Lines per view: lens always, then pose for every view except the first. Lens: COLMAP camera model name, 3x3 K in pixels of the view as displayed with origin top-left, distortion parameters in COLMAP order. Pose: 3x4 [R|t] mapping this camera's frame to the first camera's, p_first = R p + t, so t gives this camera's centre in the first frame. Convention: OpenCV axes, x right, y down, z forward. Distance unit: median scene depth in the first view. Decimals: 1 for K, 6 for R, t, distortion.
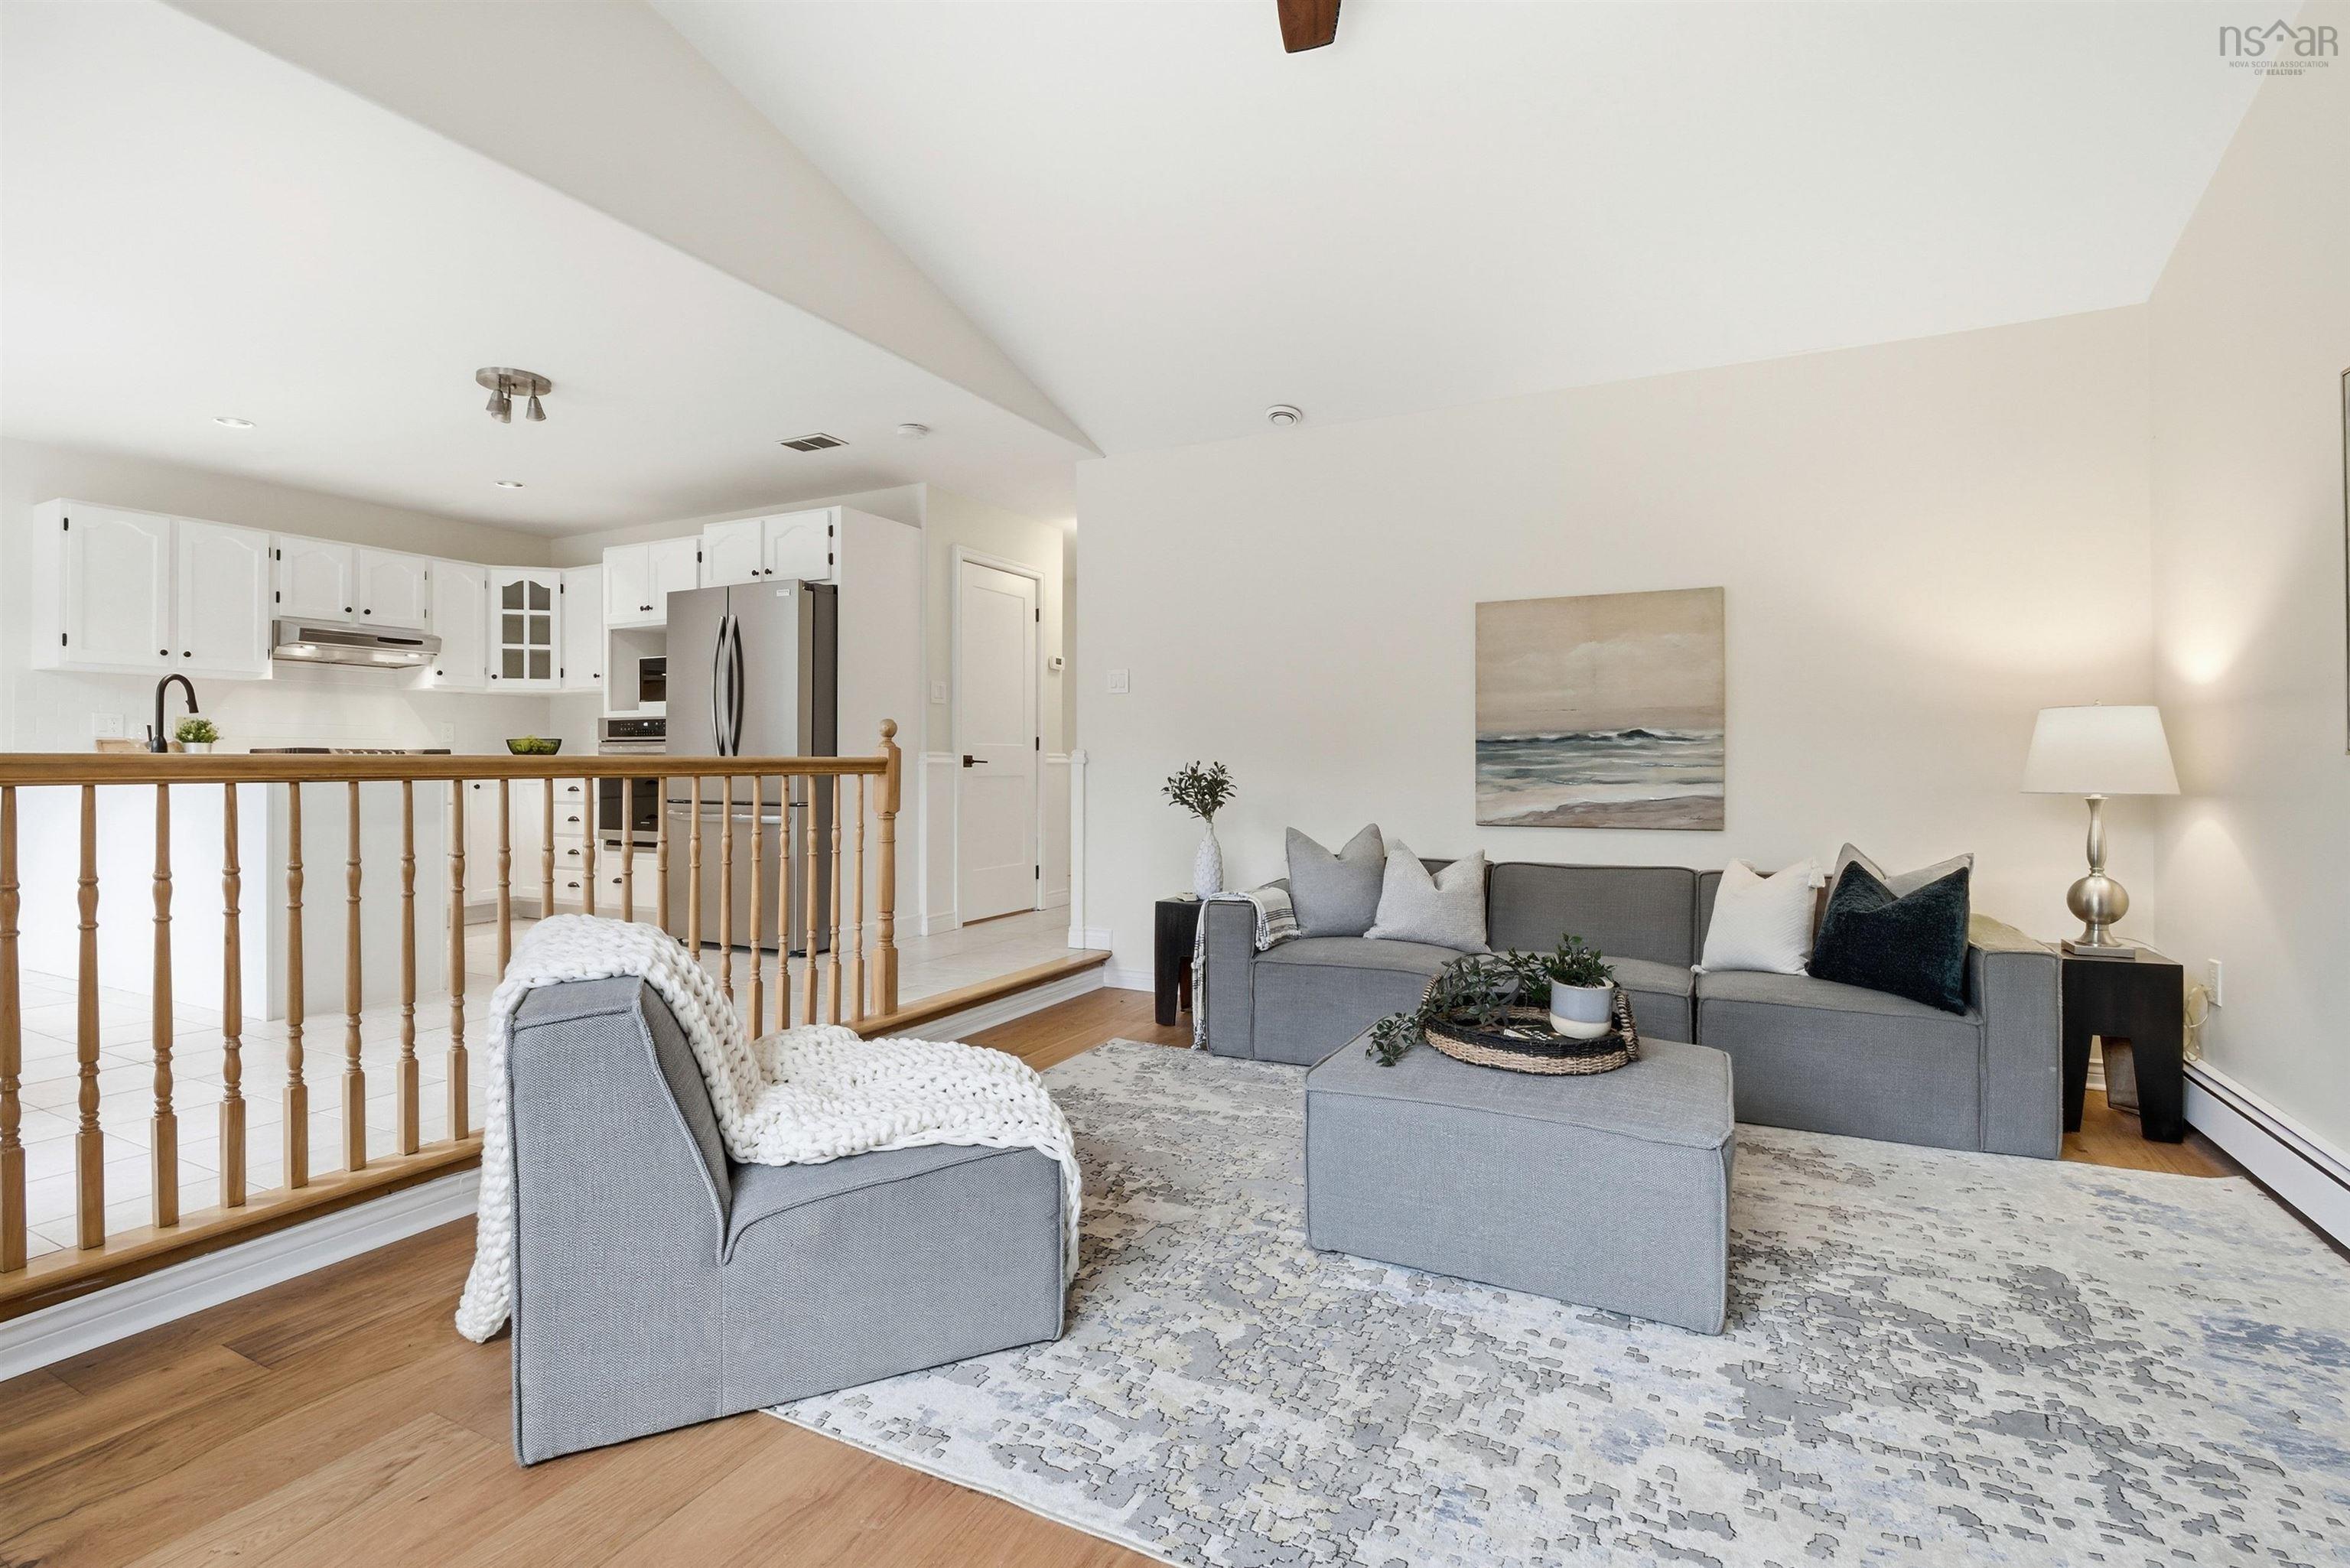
lens RADIAL K [[1097.0, 0, 1167.7], [0, 1097.0, 756.5], [0, 0, 1]] dist [0.002042, -0.012603]
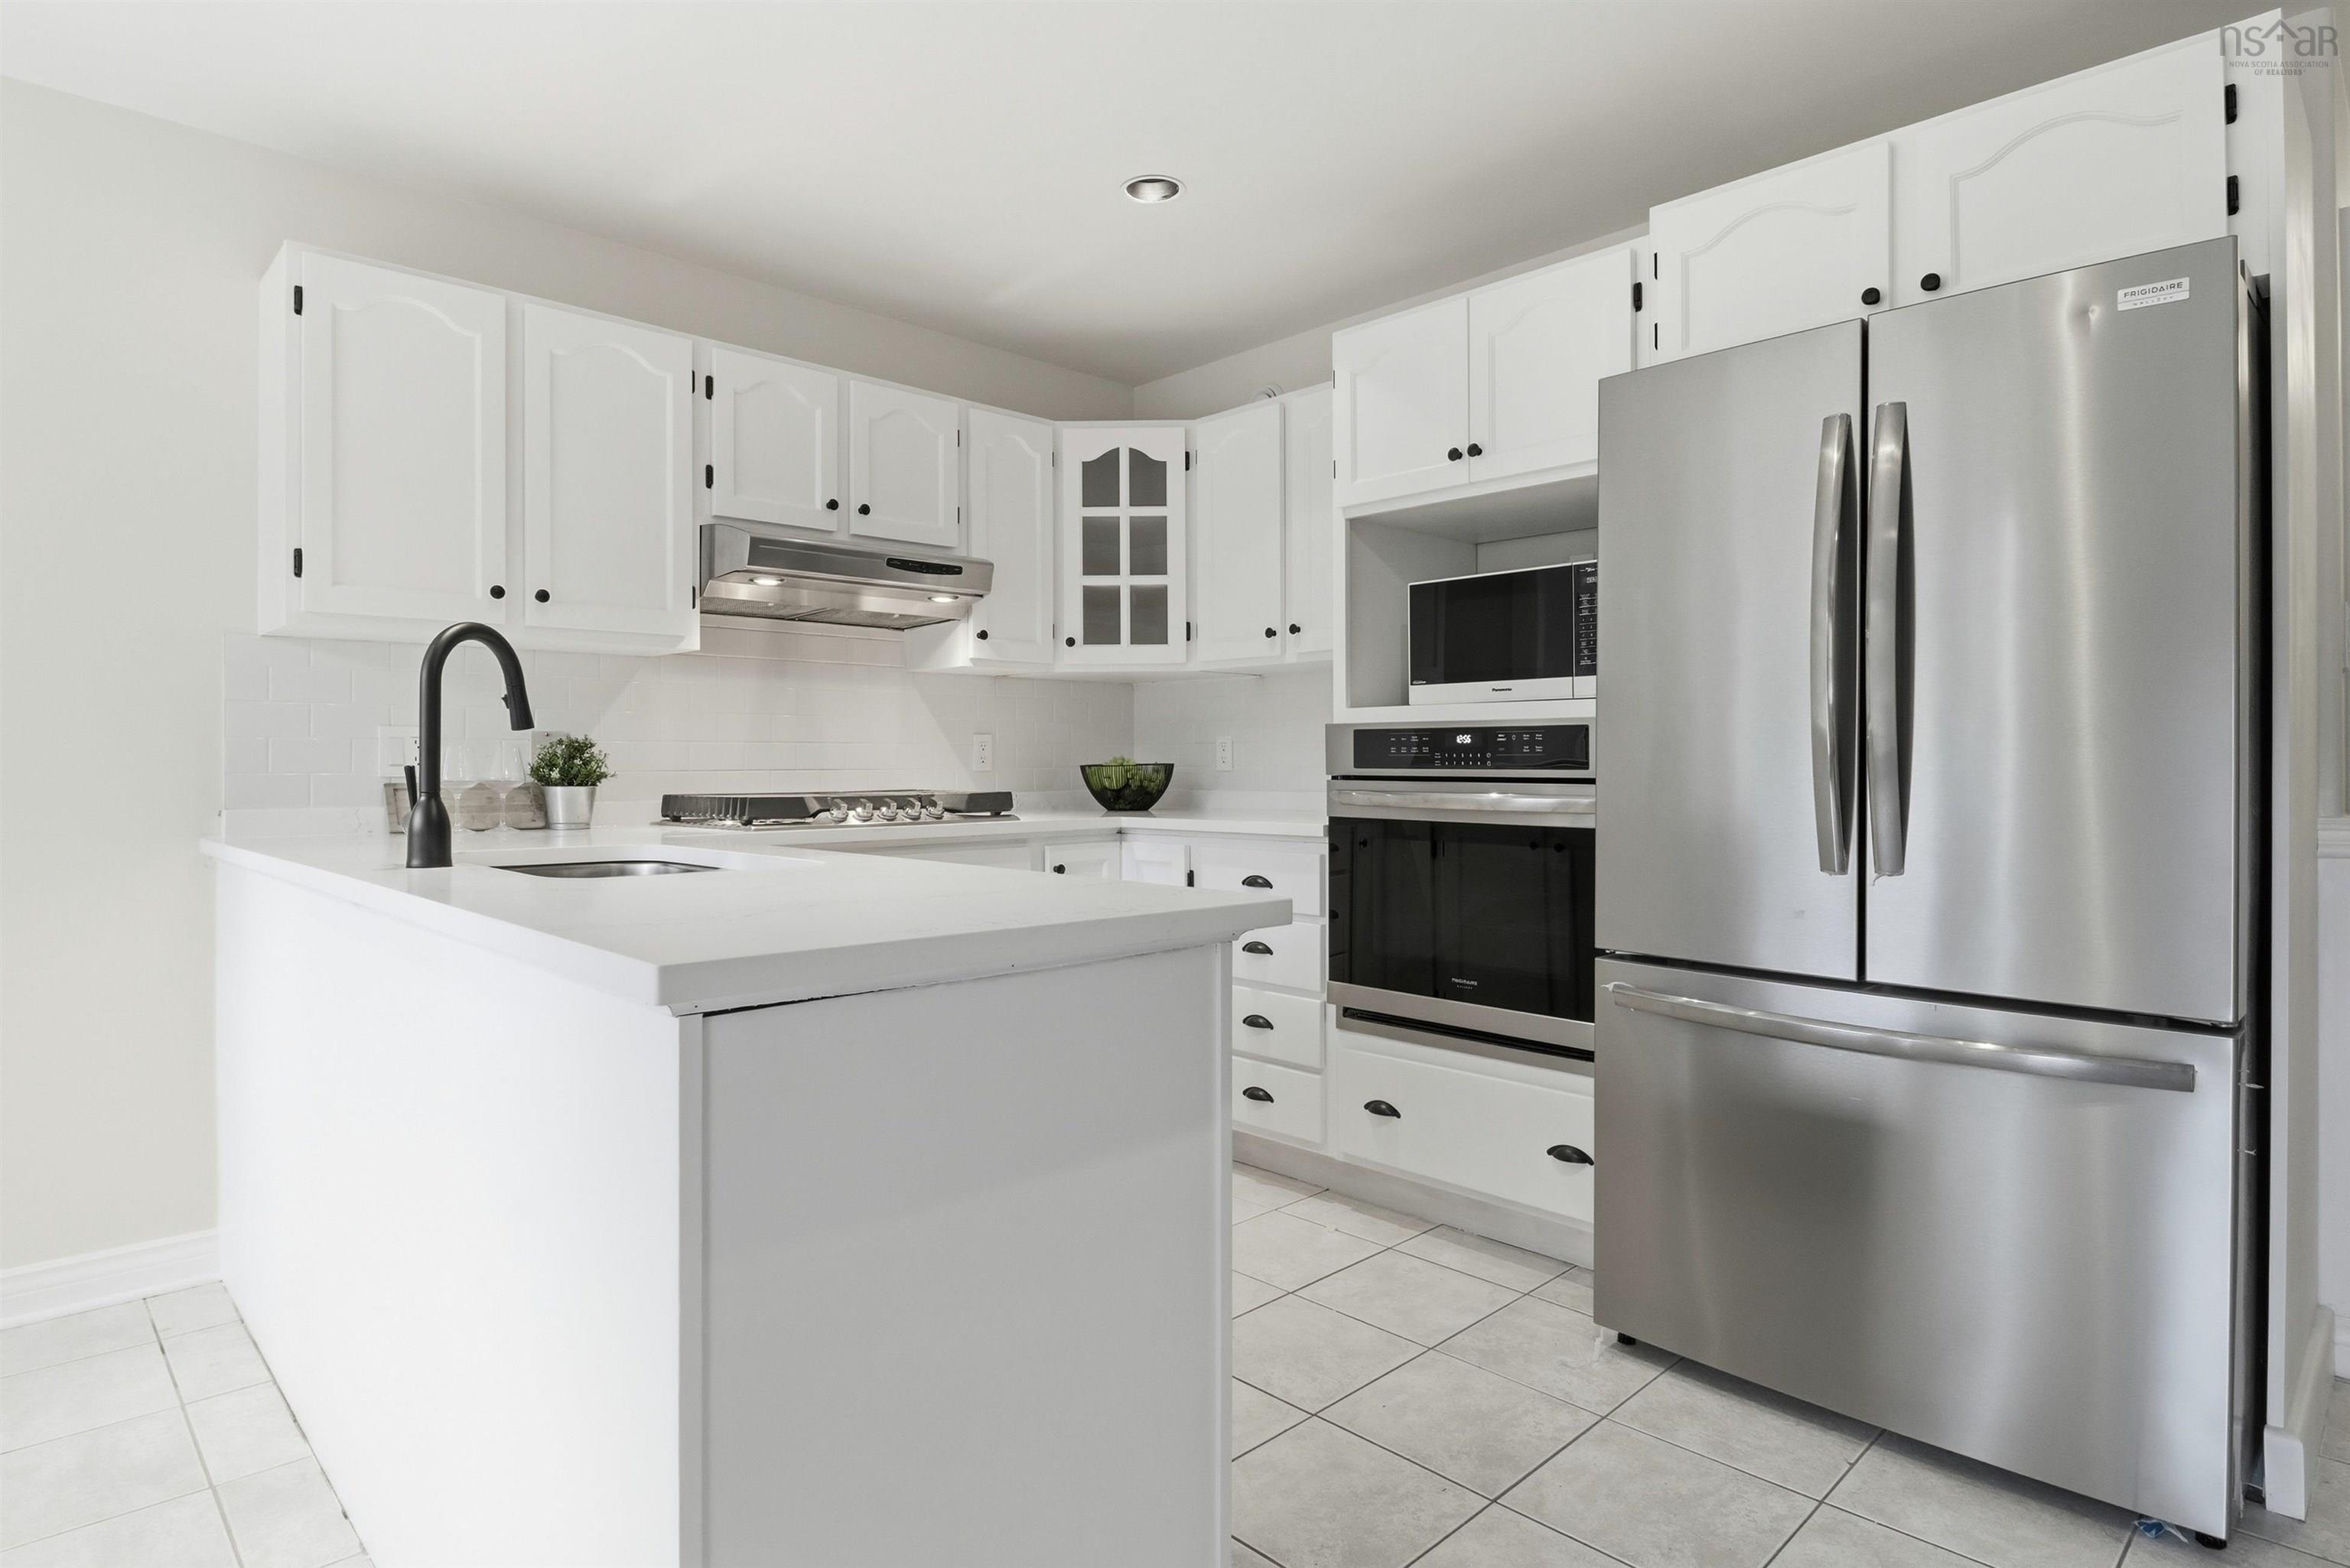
lens RADIAL K [[1263.2, 0, 1167.6], [0, 1263.2, 761.0], [0, 0, 1]] dist [-0.001740, -0.000611]
pose [[0.945318, 0.000022, -0.326151, -0.401028], [0.002446, 0.999971, 0.007160, -0.023299], [0.326142, -0.007566, 0.945291, 0.488802]]
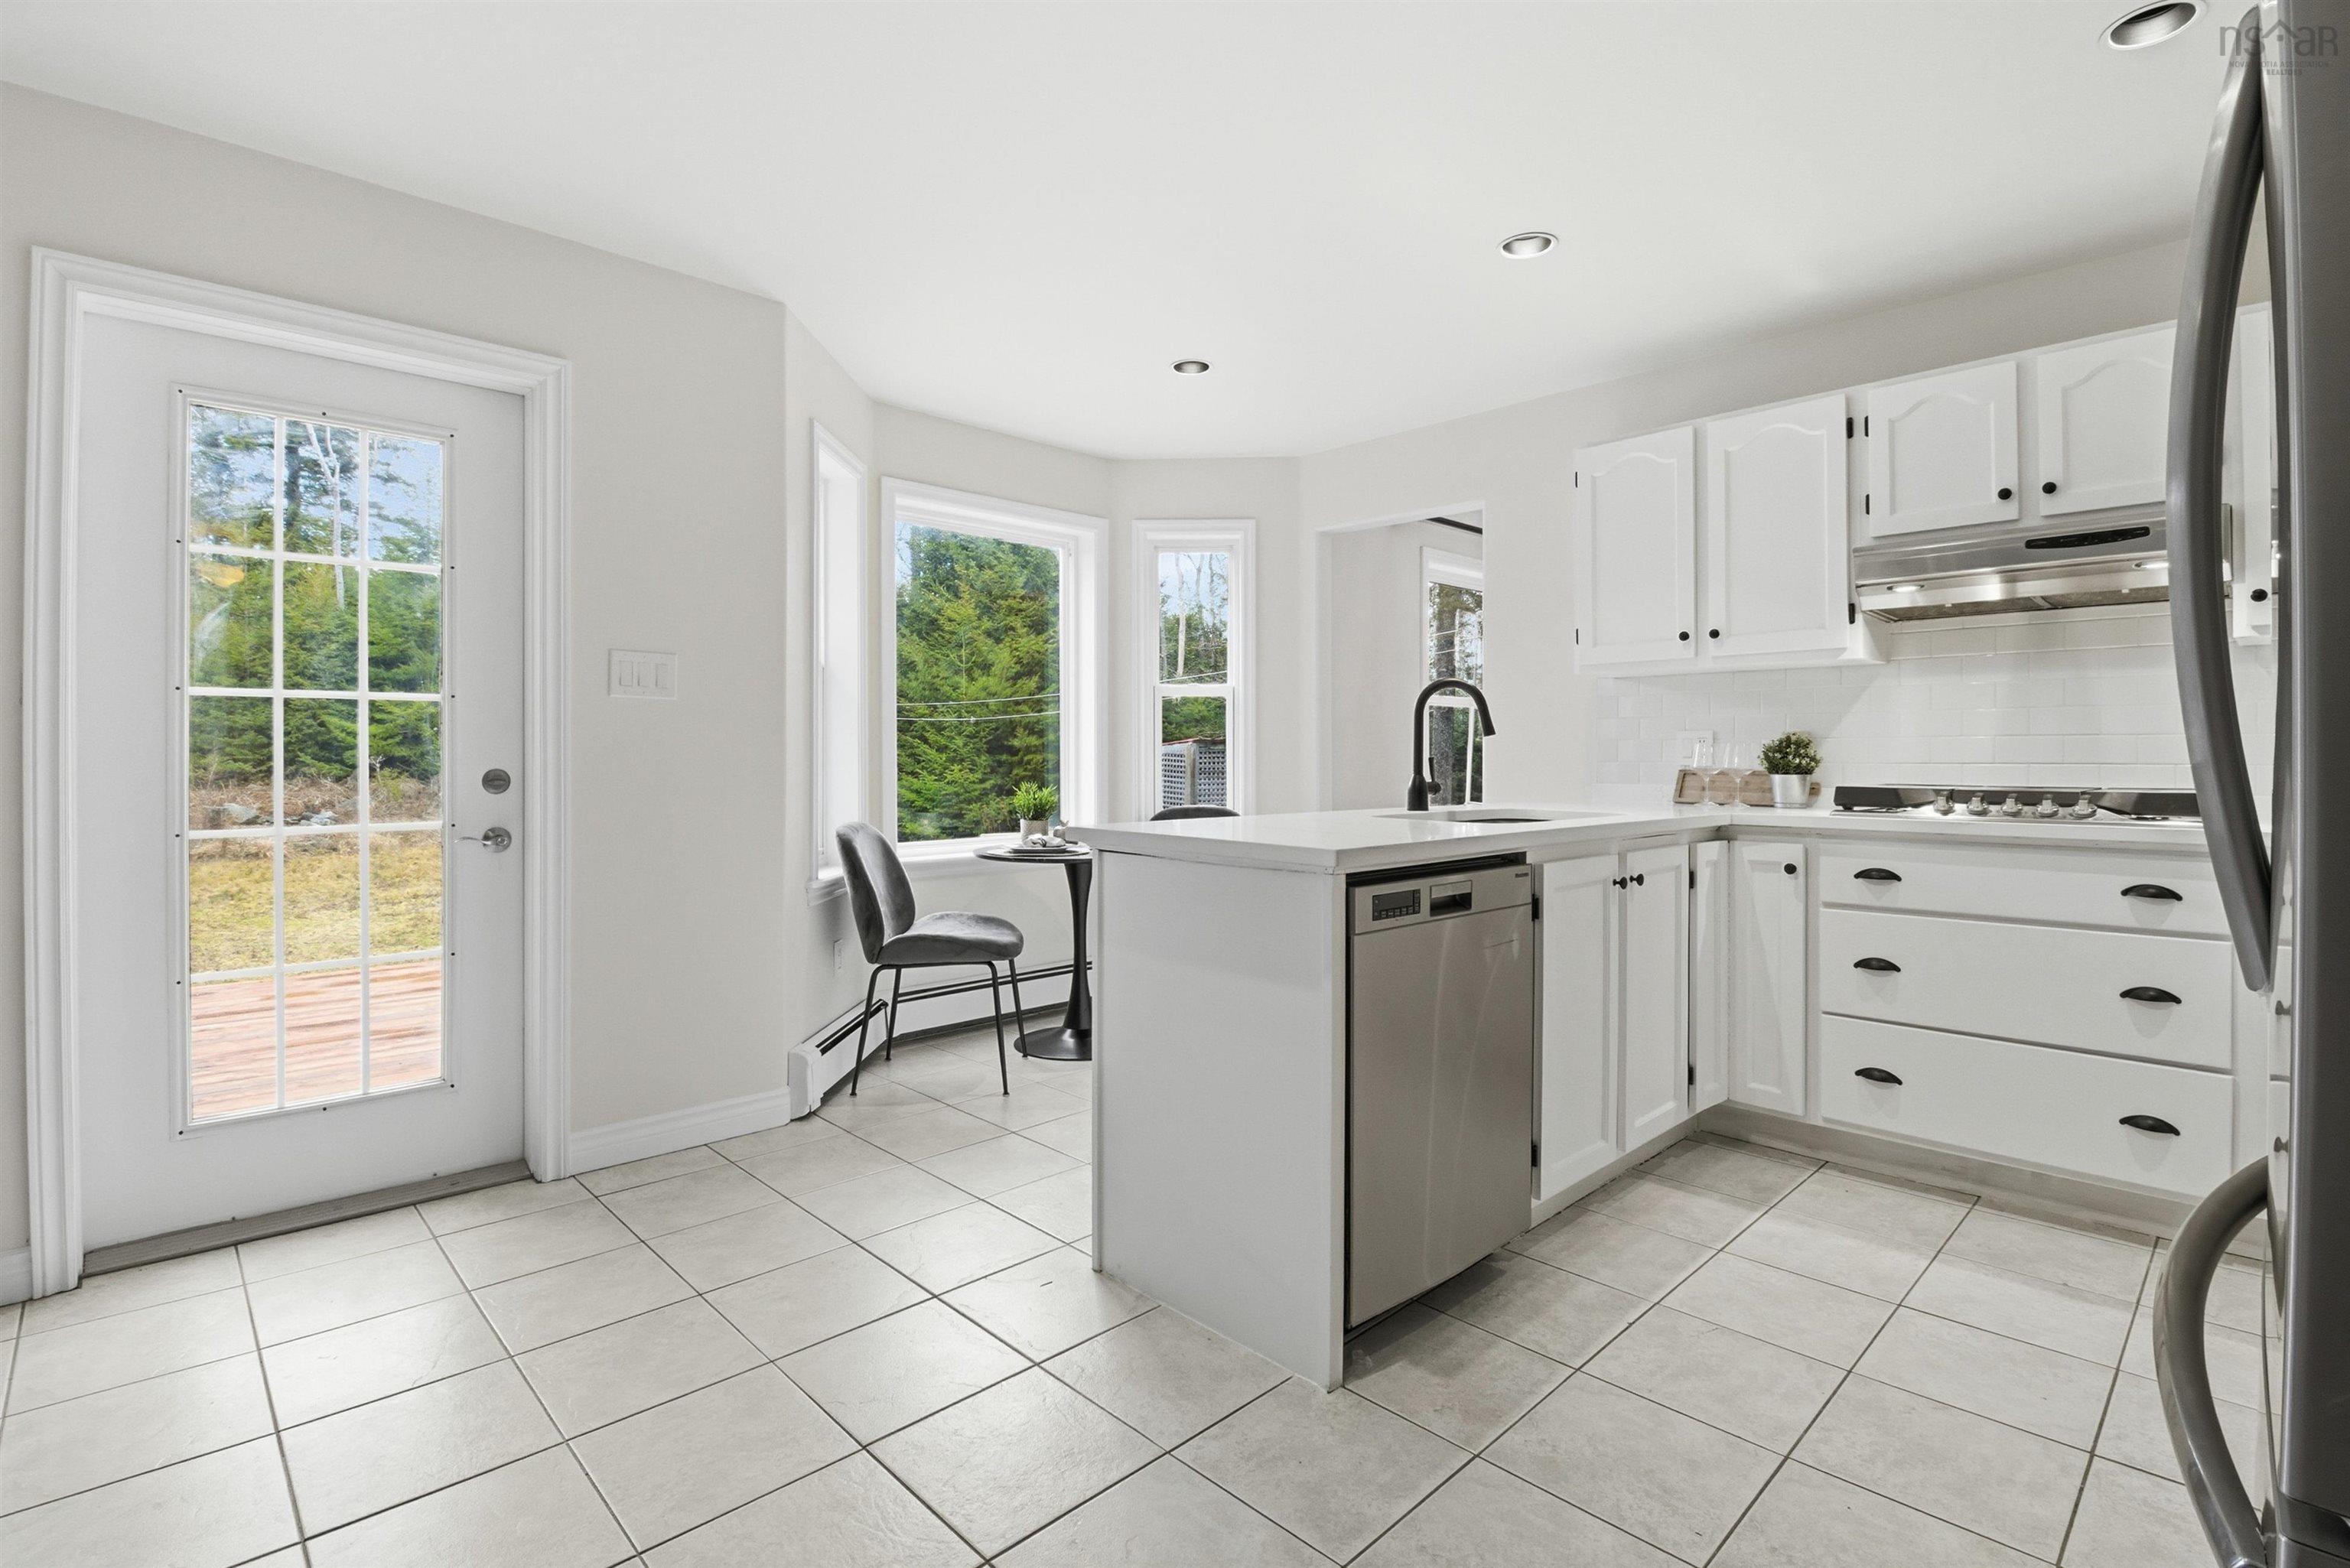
lens RADIAL K [[1097.0, 0, 1167.7], [0, 1097.0, 756.5], [0, 0, 1]] dist [0.002042, -0.012603]
pose [[-0.331044, 0.002845, -0.943611, -0.169570], [0.008737, 0.999962, -0.000050, -0.021965], [0.943575, -0.008261, -0.331056, 0.761816]]
